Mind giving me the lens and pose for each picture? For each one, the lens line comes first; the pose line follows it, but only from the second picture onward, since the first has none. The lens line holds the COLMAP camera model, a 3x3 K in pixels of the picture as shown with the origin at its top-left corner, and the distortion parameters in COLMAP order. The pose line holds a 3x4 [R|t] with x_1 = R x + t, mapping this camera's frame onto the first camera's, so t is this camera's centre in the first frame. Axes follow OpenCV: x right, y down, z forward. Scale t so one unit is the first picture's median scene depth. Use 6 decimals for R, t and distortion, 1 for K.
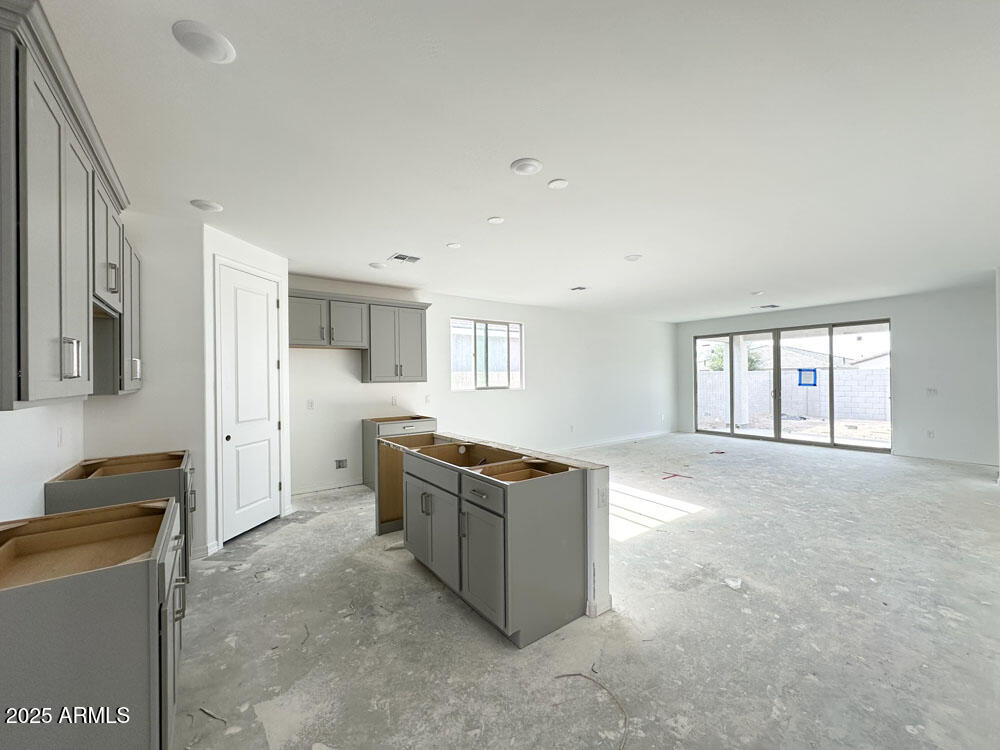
lens RADIAL K [[395.9, 0, 503.8], [0, 395.9, 377.8], [0, 0, 1]] dist [0.016550, -0.000021]
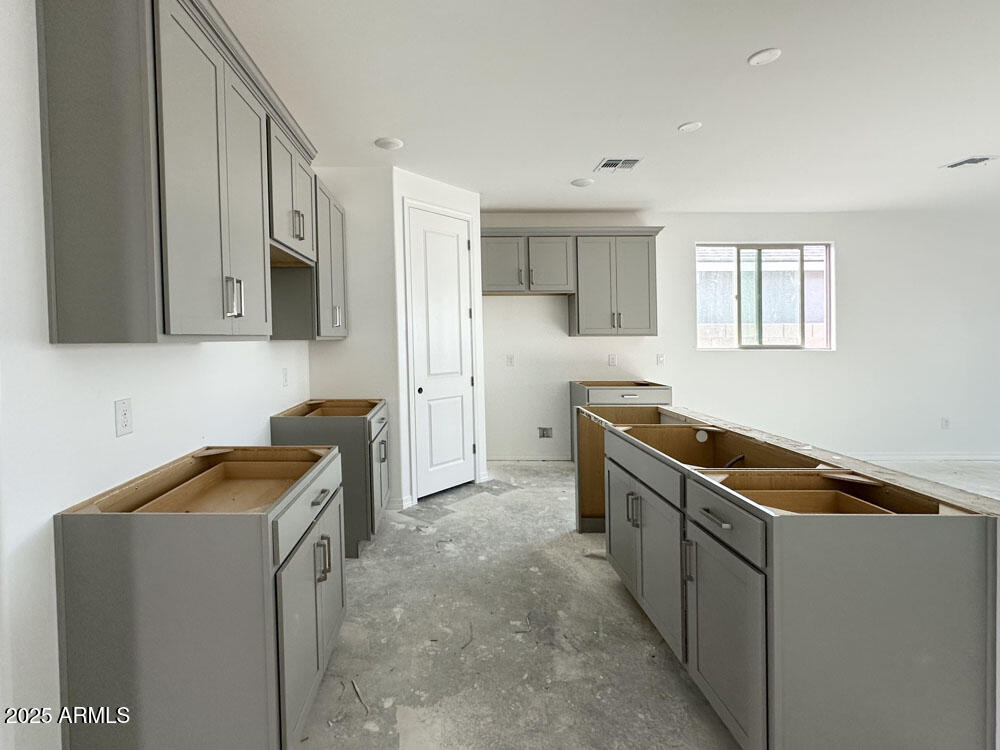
lens RADIAL K [[445.8, 0, 458.7], [0, 445.8, 341.6], [0, 0, 1]] dist [-0.000329, 0.000194]
pose [[0.790641, 0.006694, -0.612243, 0.028558], [-0.002101, 0.999964, 0.008220, 0.022130], [0.612276, -0.005213, 0.790627, 0.190887]]
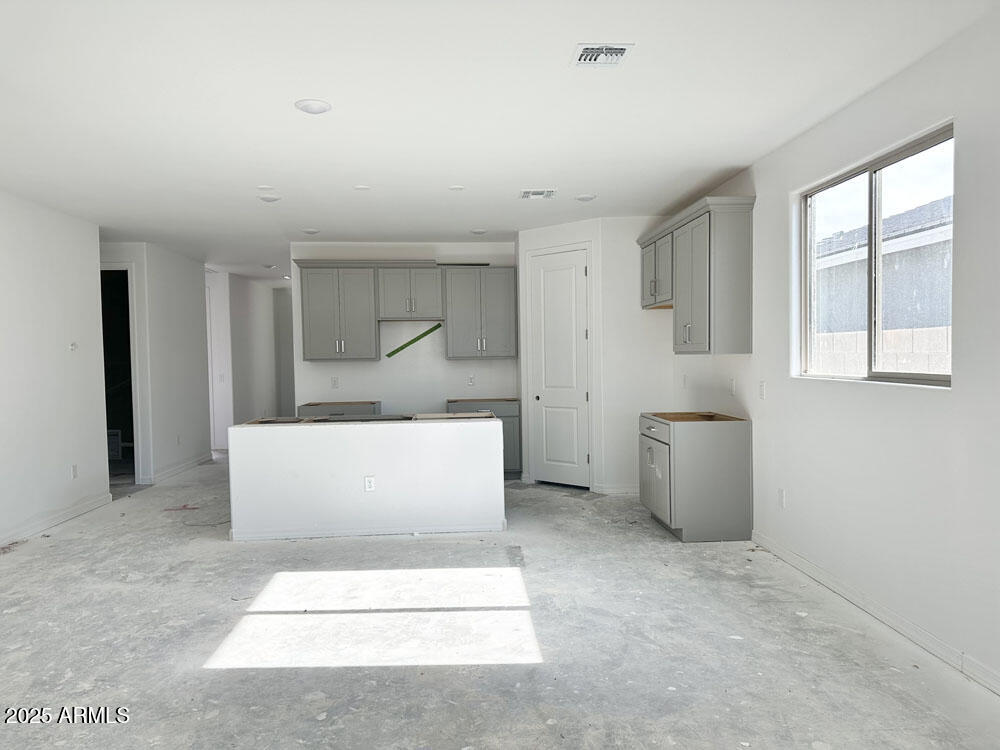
lens RADIAL K [[688.5, 0, 502.1], [0, 688.5, 377.4], [0, 0, 1]] dist [0.030961, -0.000803]
pose [[-0.527185, 0.052792, -0.848109, 1.078296], [0.025212, 0.998601, 0.046487, -0.012985], [0.849376, 0.003125, -0.527778, 1.888050]]
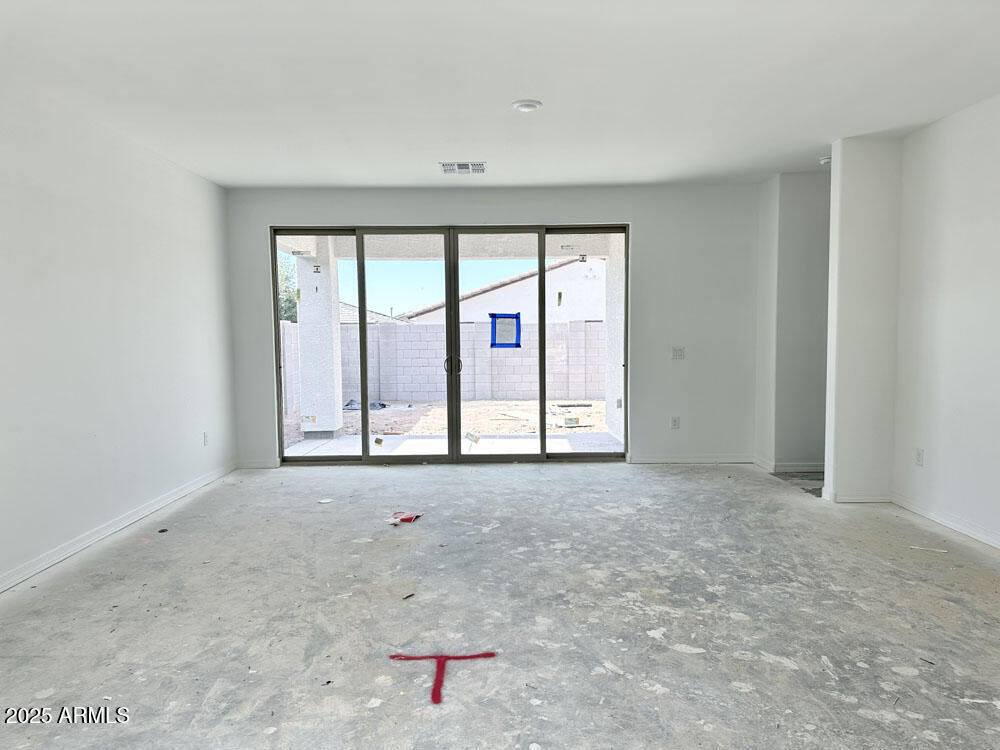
lens RADIAL K [[688.5, 0, 502.1], [0, 688.5, 377.4], [0, 0, 1]] dist [0.030961, -0.000803]
pose [[0.574549, -0.048172, 0.817051, 0.088818], [0.003728, 0.998410, 0.056244, 0.019535], [-0.818461, -0.029269, 0.573816, 1.032720]]
